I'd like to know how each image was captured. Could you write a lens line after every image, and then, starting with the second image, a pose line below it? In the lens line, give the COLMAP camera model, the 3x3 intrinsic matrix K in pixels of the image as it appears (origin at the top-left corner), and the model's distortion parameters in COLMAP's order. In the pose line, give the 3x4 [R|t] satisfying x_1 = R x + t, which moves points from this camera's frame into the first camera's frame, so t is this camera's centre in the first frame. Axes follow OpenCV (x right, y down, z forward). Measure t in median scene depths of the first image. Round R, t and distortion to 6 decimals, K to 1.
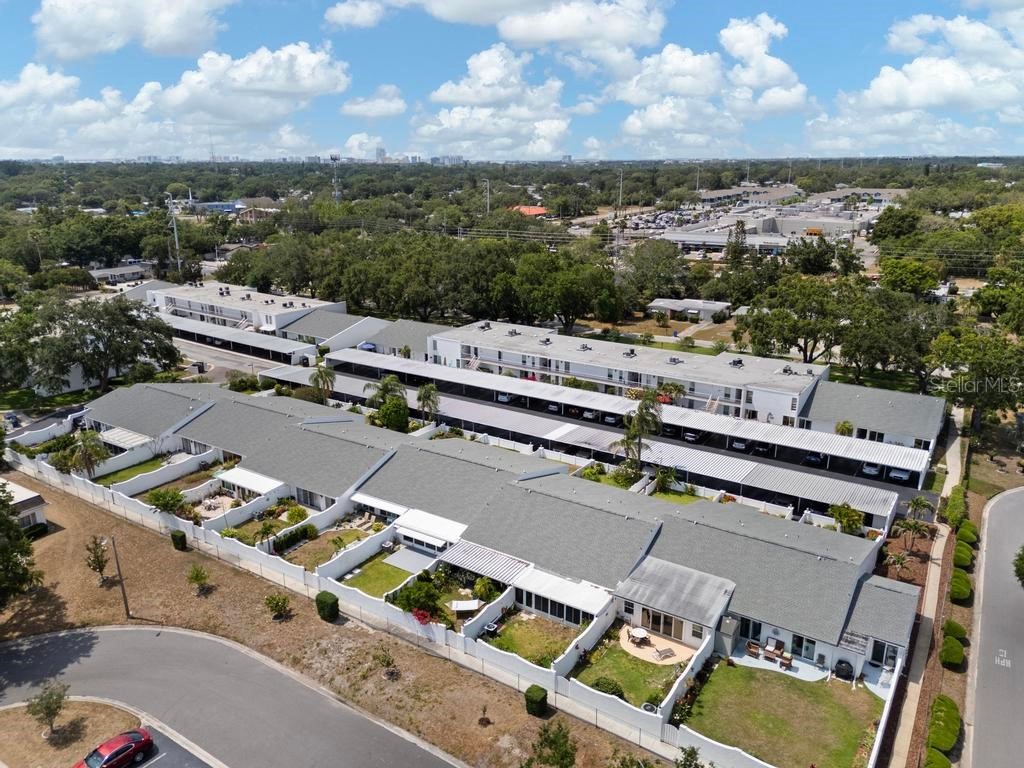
lens RADIAL K [[755.2, 0, 512.0], [0, 755.2, 384.0], [0, 0, 1]] dist [0.082887, -0.100995]
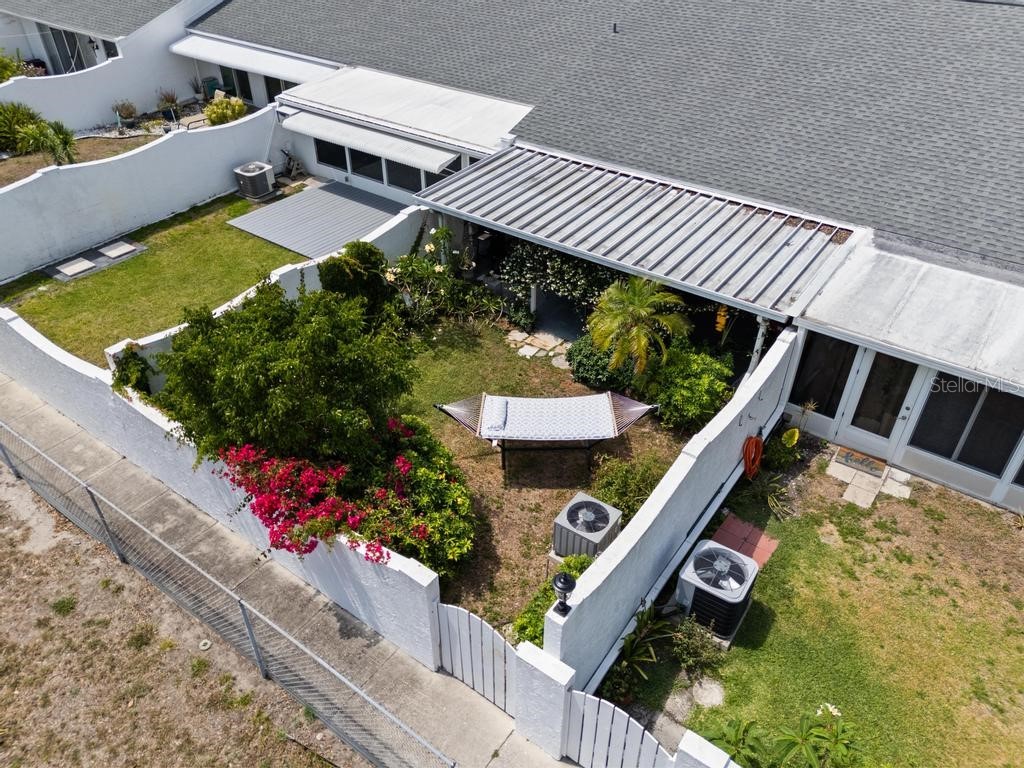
lens RADIAL K [[755.2, 0, 512.0], [0, 755.2, 384.0], [0, 0, 1]] dist [0.082887, -0.100995]
pose [[0.998829, 0.034839, -0.033559, -0.061172], [-0.021569, 0.941727, 0.335686, 0.208045], [0.043298, -0.334569, 0.941376, 0.780885]]
